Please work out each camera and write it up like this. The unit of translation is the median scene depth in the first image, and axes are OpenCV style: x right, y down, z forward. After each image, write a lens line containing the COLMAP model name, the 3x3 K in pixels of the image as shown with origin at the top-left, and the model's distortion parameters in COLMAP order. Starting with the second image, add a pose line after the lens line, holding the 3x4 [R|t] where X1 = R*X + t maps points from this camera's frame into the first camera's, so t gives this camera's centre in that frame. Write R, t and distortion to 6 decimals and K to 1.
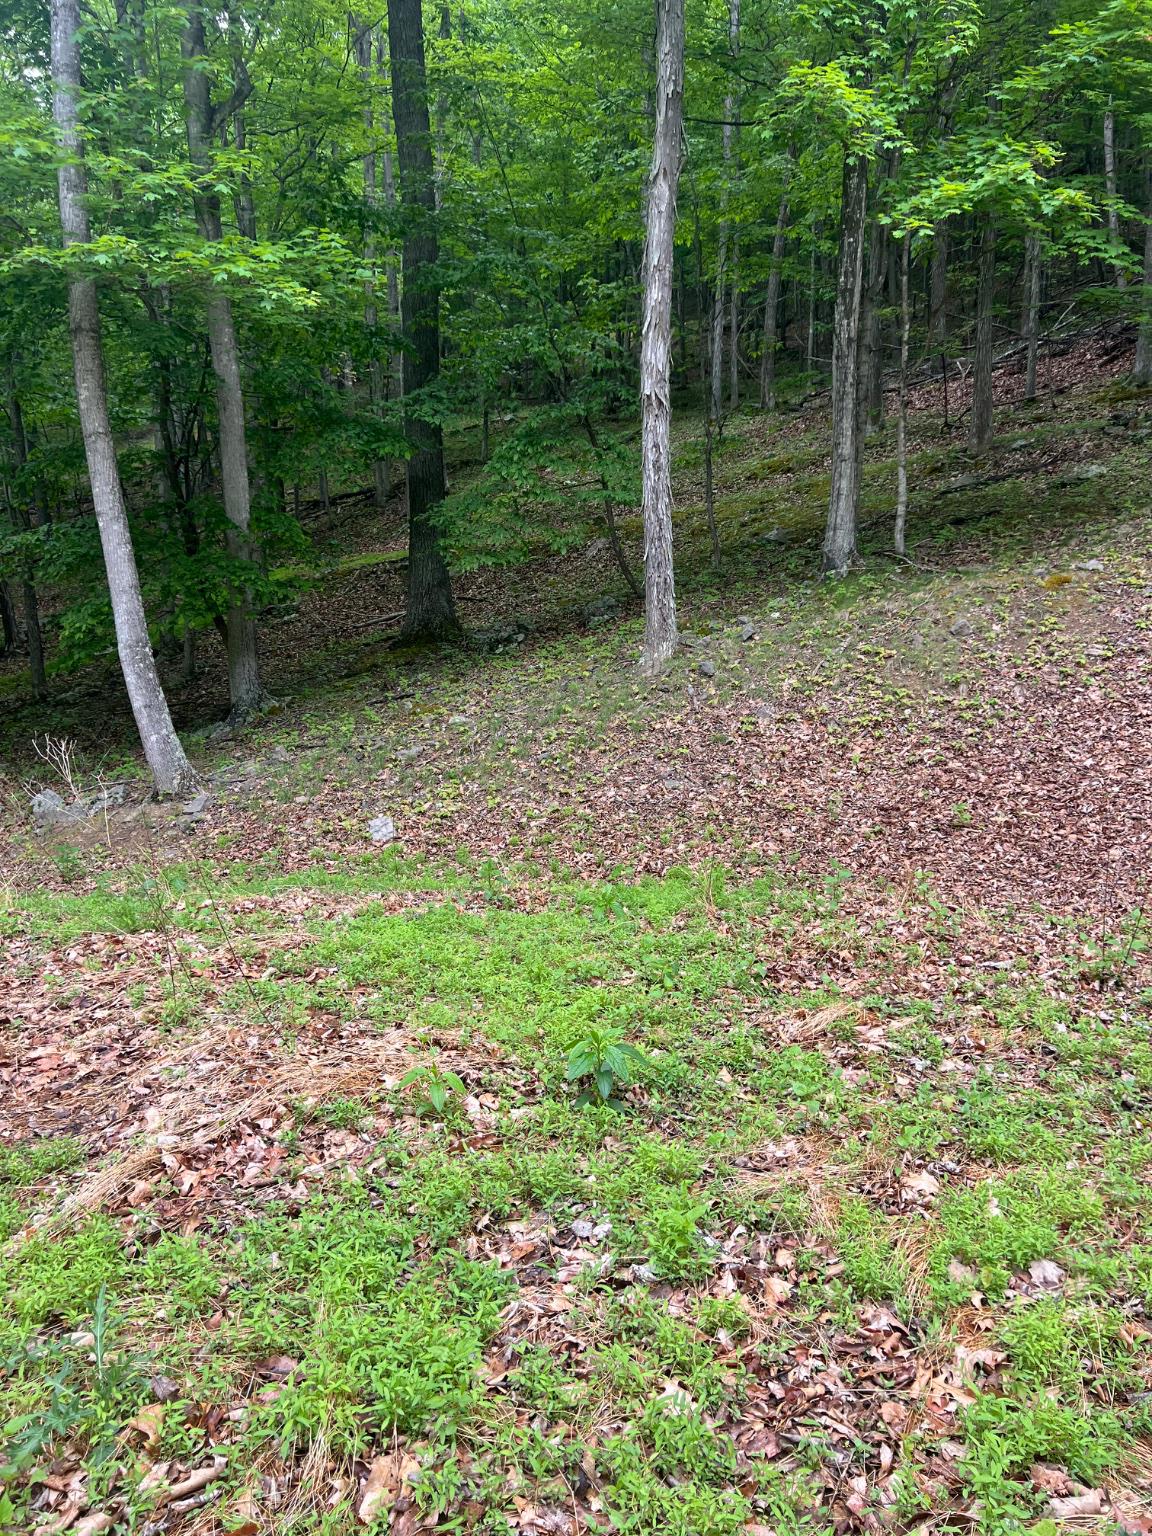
lens RADIAL K [[1171.1, 0, 575.8], [0, 1171.1, 768.2], [0, 0, 1]] dist [-0.003830, -0.001516]
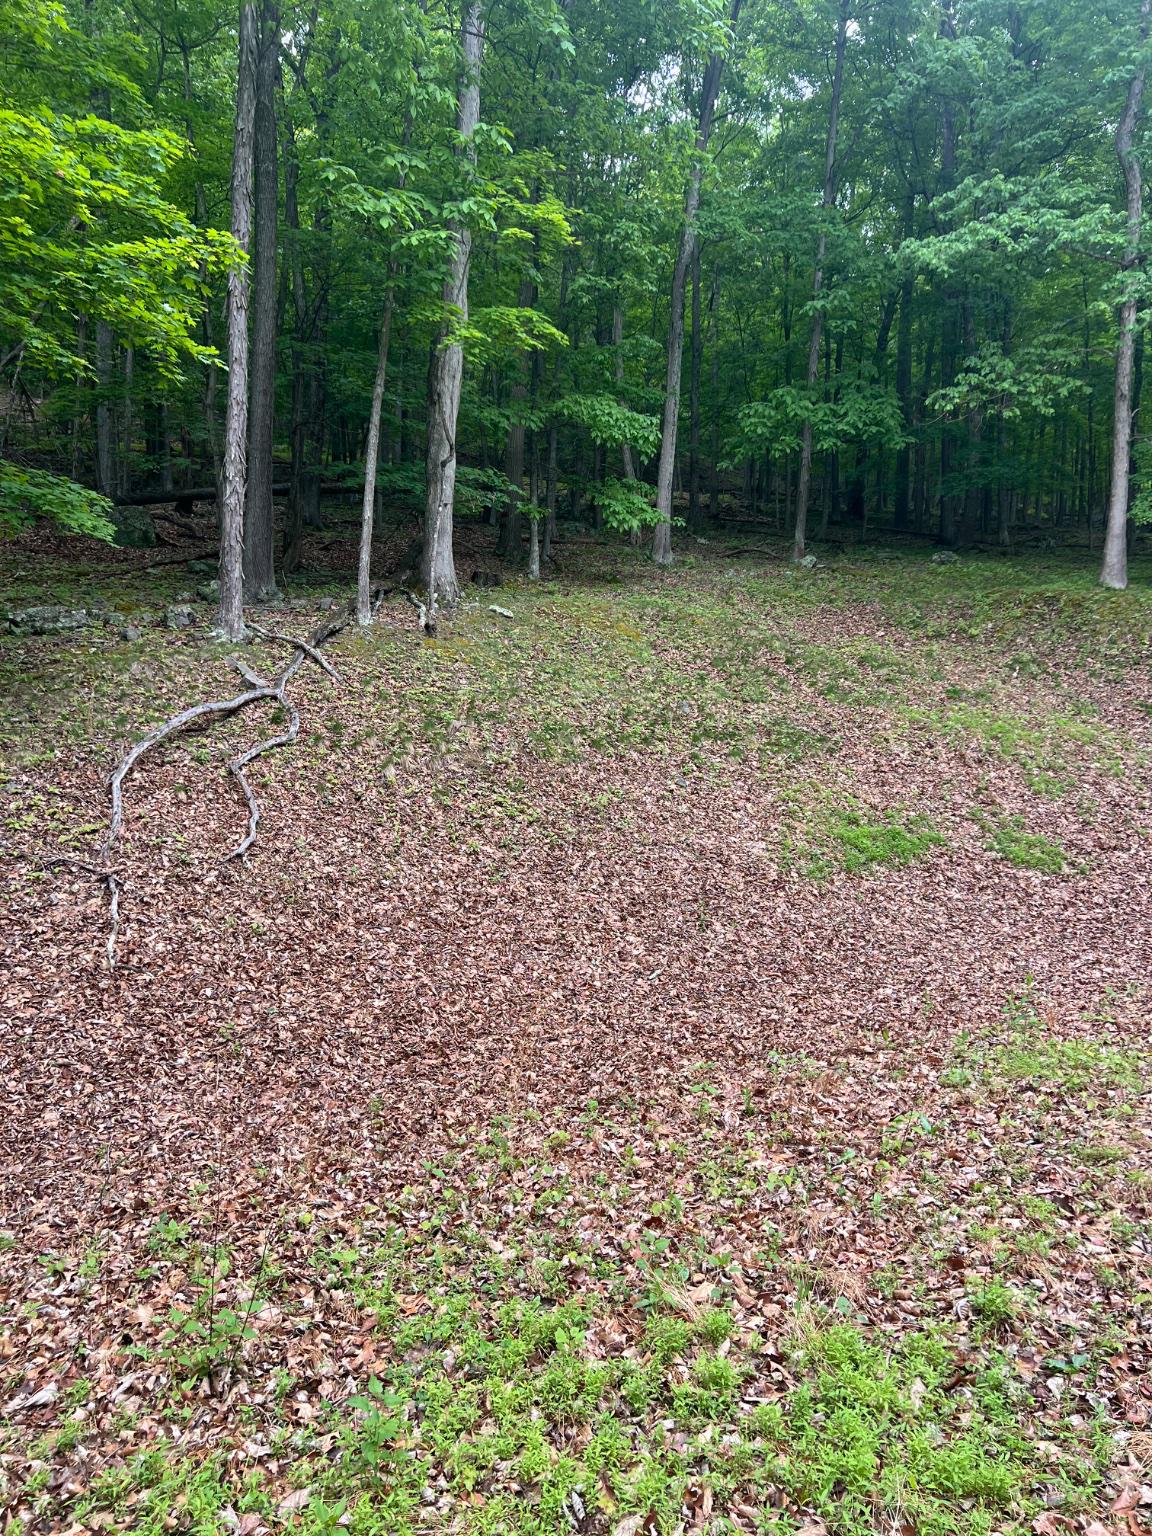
lens RADIAL K [[1171.1, 0, 575.2], [0, 1171.1, 769.6], [0, 0, 1]] dist [-0.003830, -0.001516]
pose [[0.571070, 0.013154, 0.820796, 0.011693], [0.120084, 0.987777, -0.099379, -0.035970], [-0.812071, 0.155317, 0.562511, 0.219606]]
